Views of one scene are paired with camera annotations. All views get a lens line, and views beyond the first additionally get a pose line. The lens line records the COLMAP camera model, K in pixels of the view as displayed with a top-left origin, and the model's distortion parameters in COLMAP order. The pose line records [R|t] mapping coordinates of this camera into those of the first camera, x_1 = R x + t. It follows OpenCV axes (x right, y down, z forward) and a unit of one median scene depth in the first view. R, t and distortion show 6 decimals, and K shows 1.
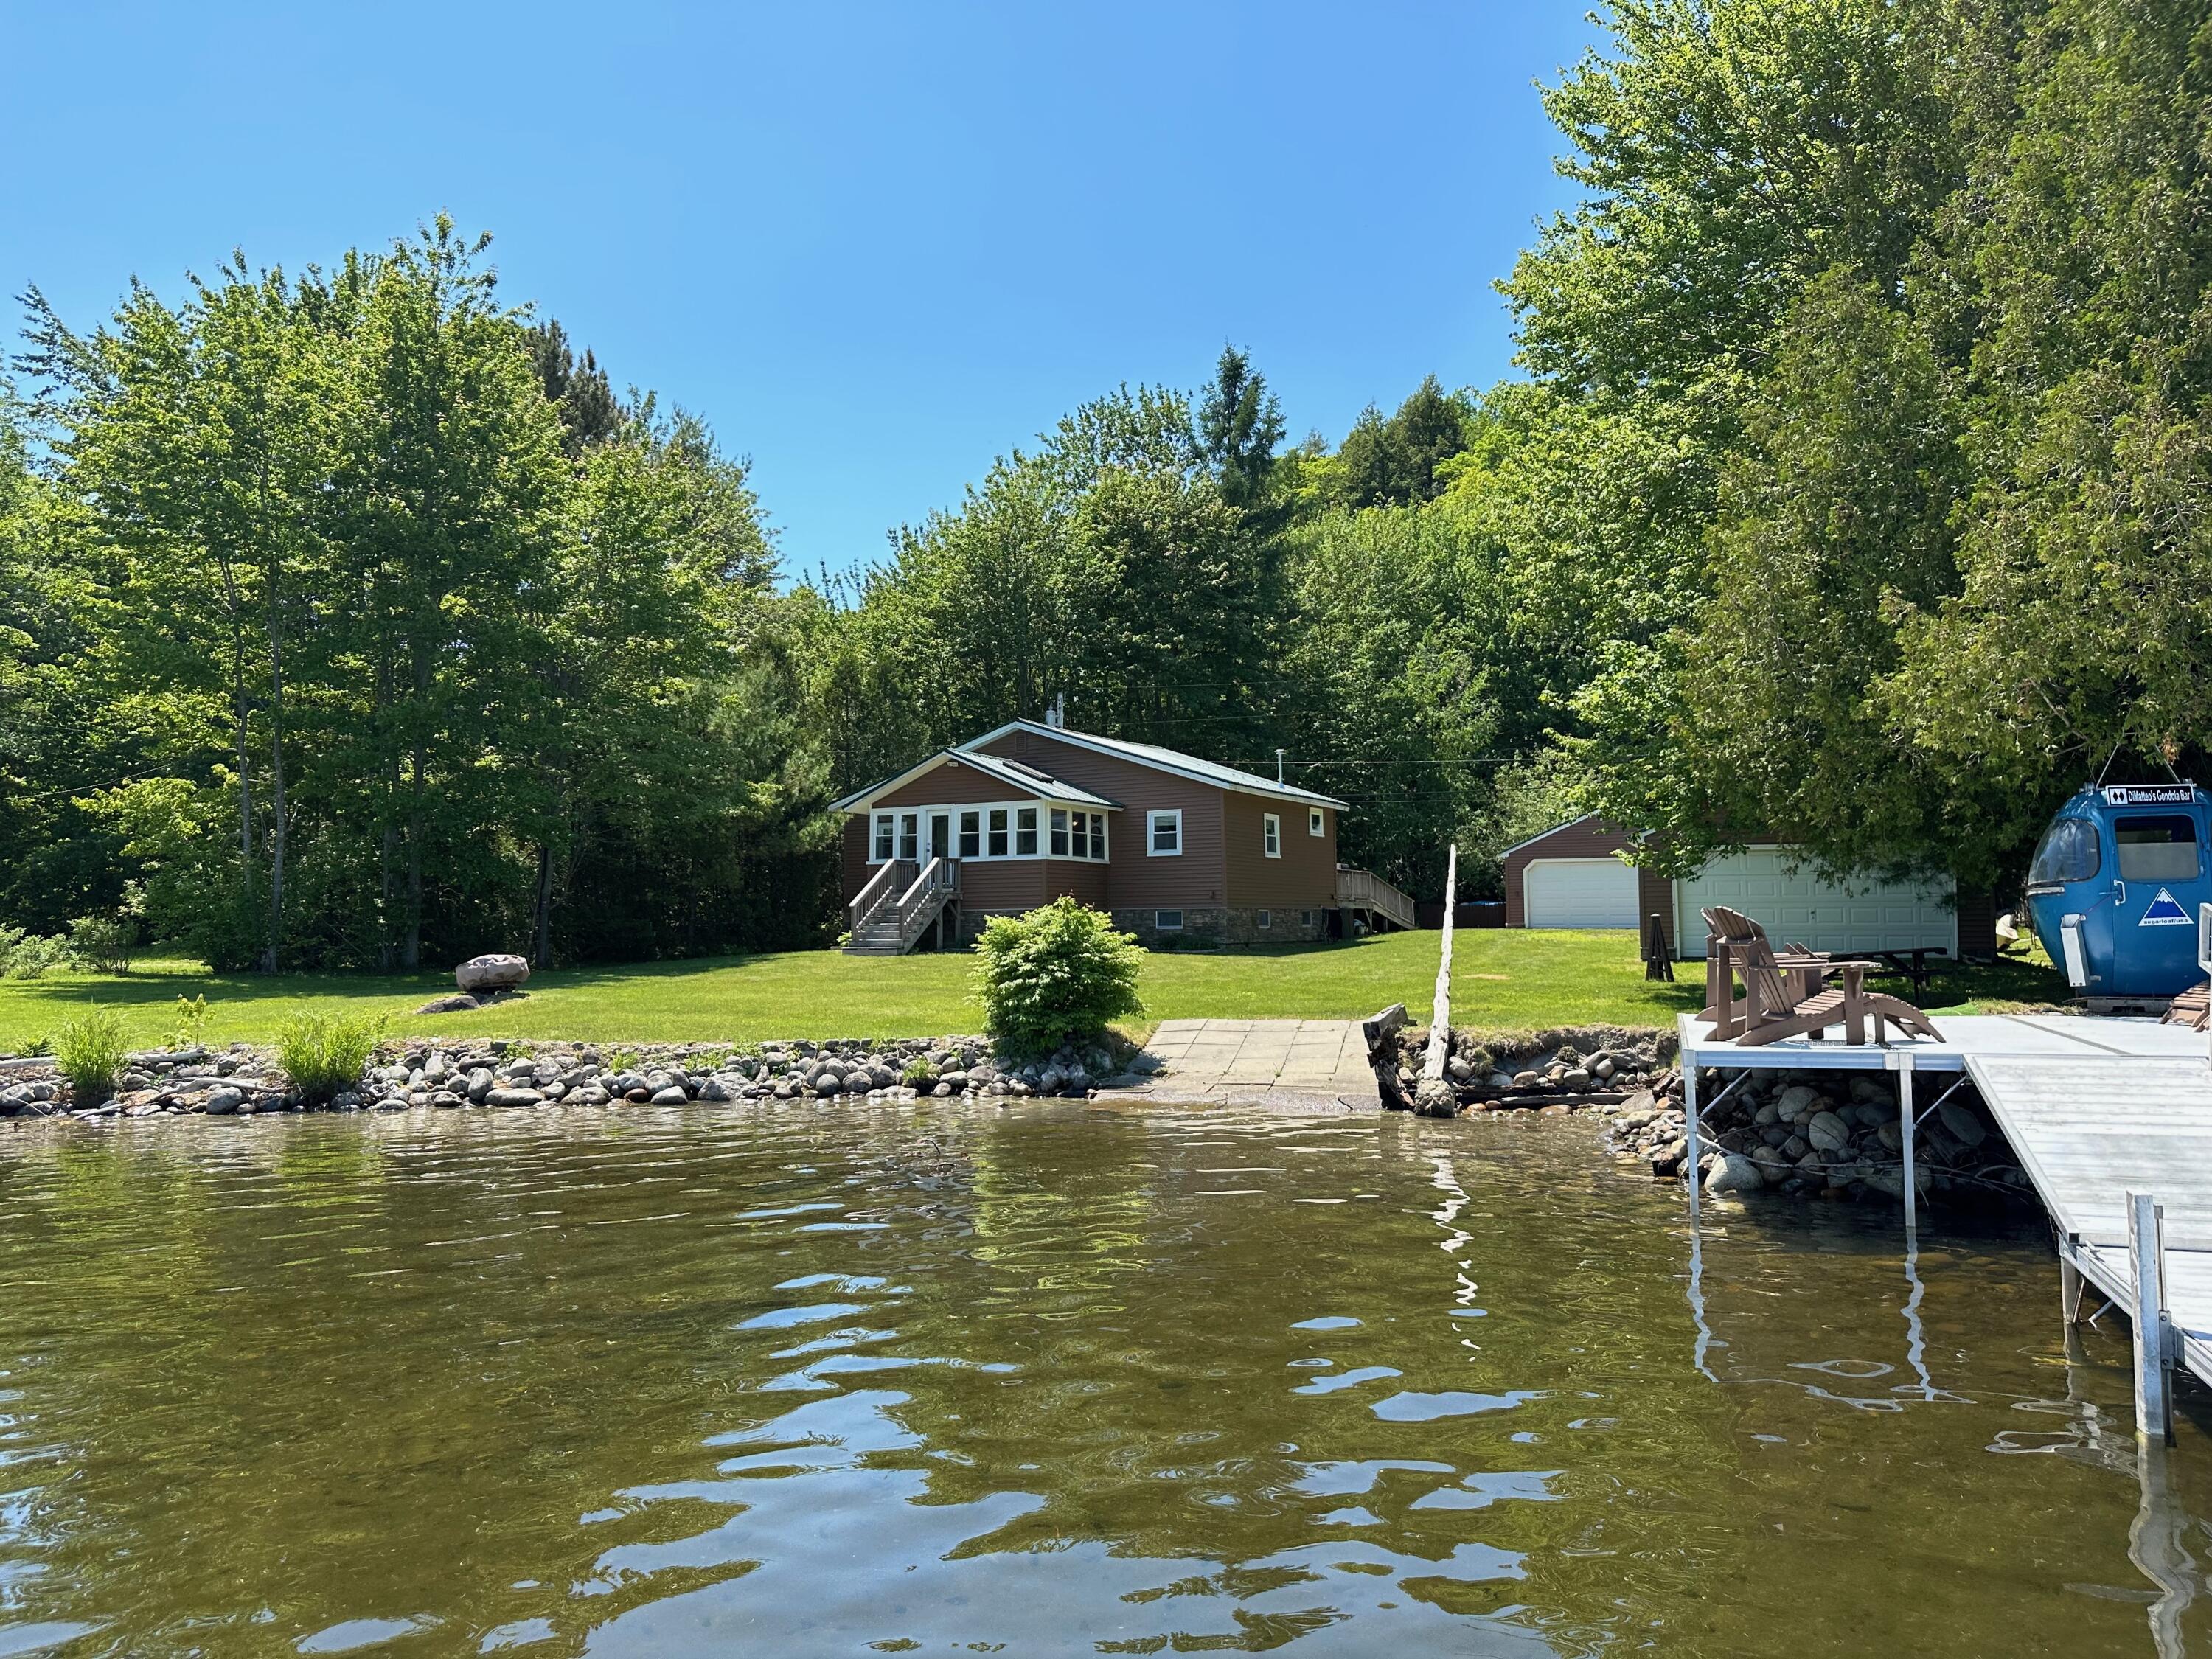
lens RADIAL K [[1545.9, 0, 1105.1], [0, 1545.9, 837.6], [0, 0, 1]] dist [0.179879, -0.378594]
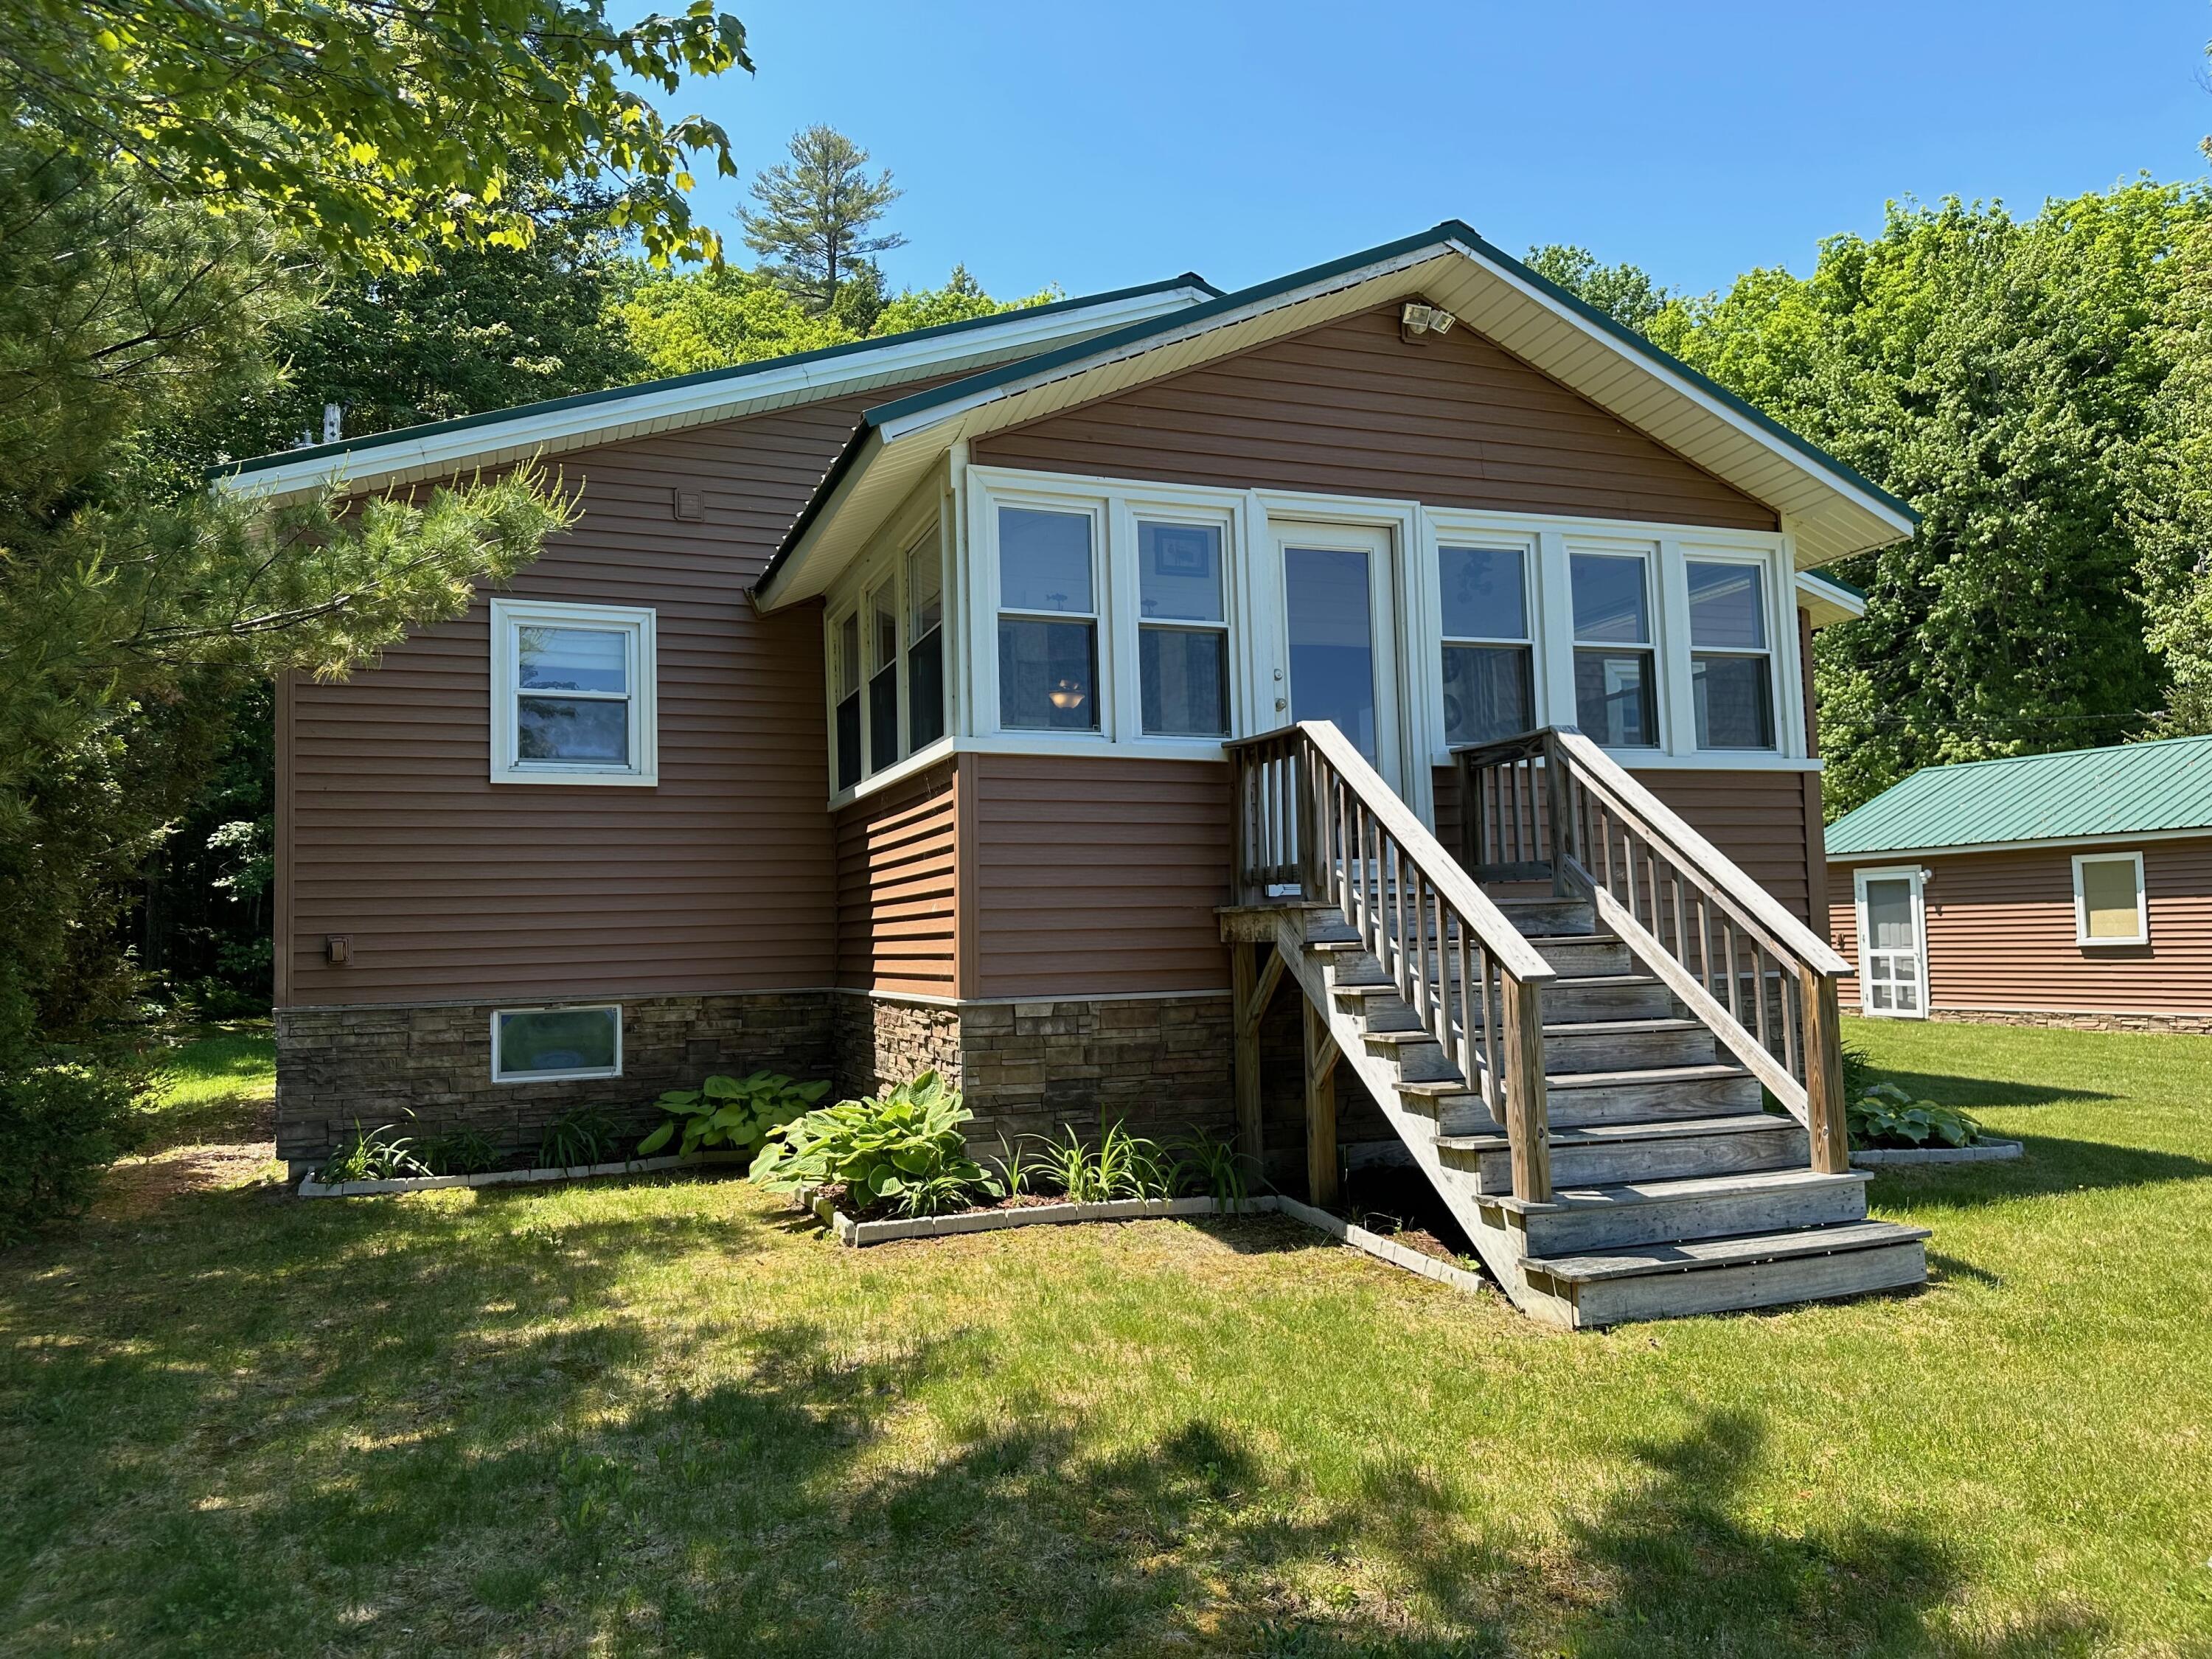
lens RADIAL K [[1545.9, 0, 1105.1], [0, 1545.9, 837.6], [0, 0, 1]] dist [0.179879, -0.378594]
pose [[0.646548, 0.042772, 0.761674, -0.305832], [-0.020537, 0.999041, -0.038668, 0.036680], [-0.762597, 0.009358, 0.646806, 0.927442]]
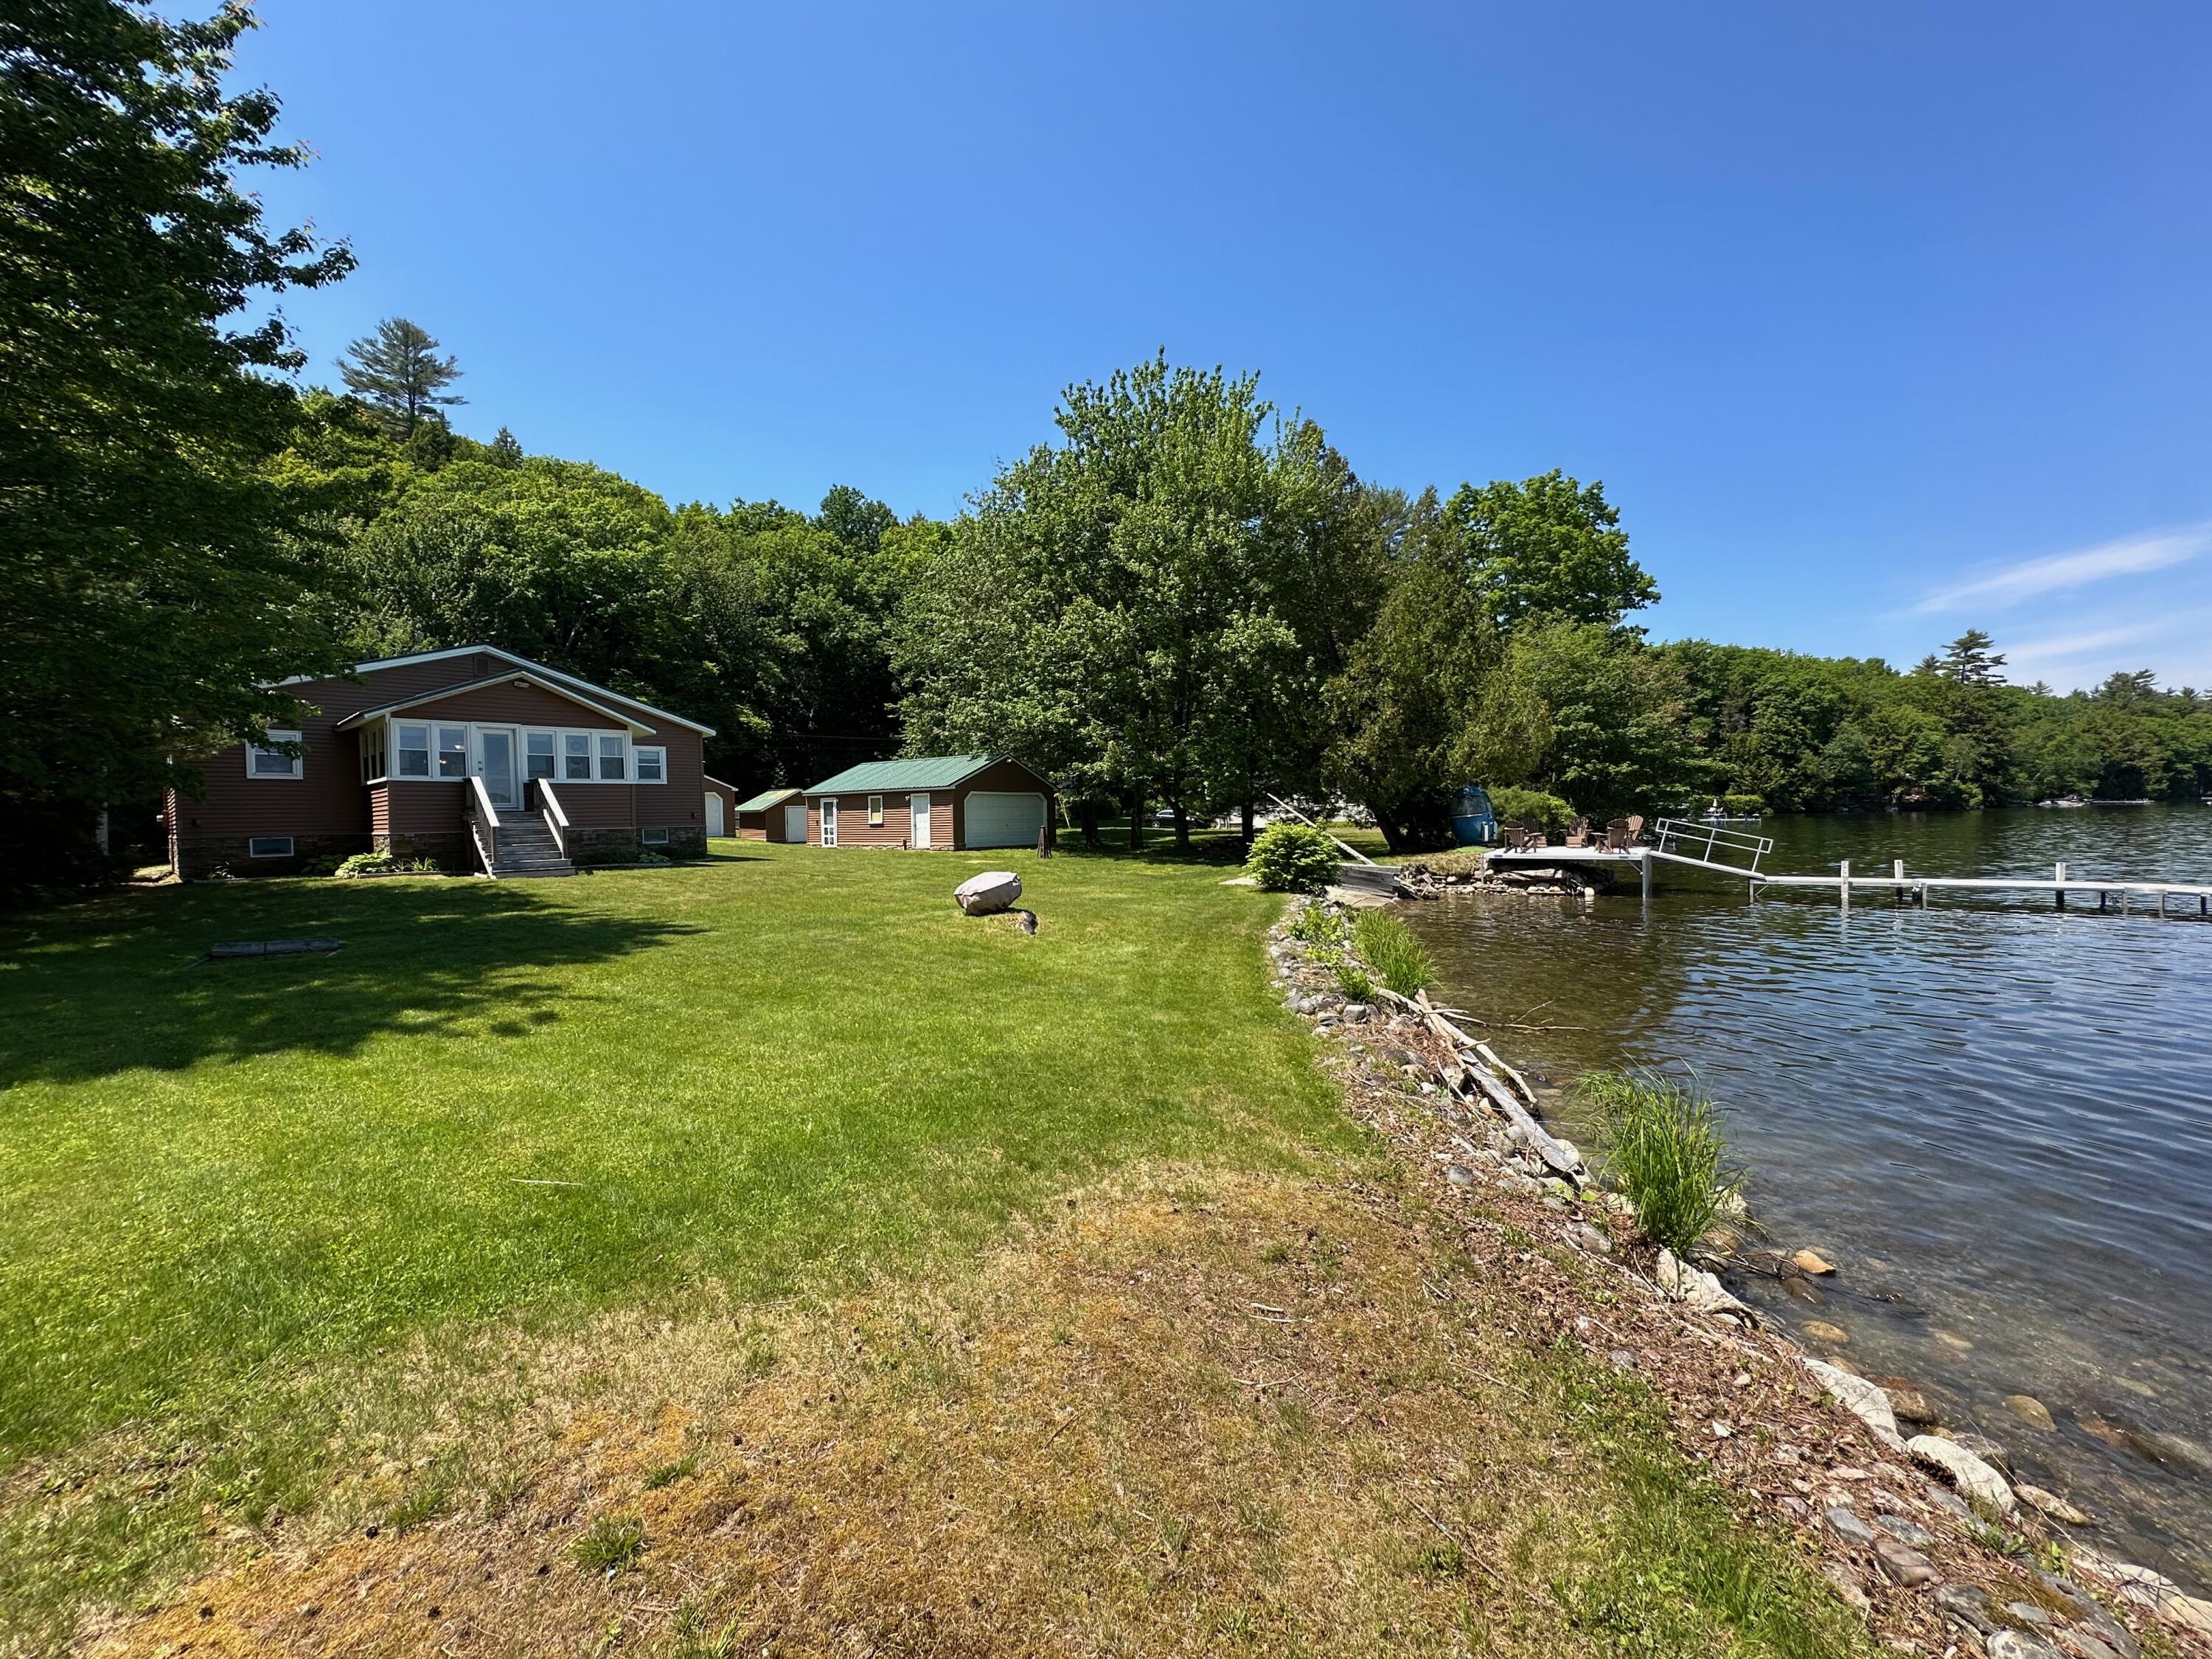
lens RADIAL K [[890.5, 0, 1104.1], [0, 890.5, 827.8], [0, 0, 1]] dist [0.000097, 0.000339]
pose [[0.228006, -0.011104, 0.973596, -0.596329], [-0.031251, 0.999336, 0.018716, 0.023247], [-0.973158, -0.034693, 0.227508, 0.520557]]
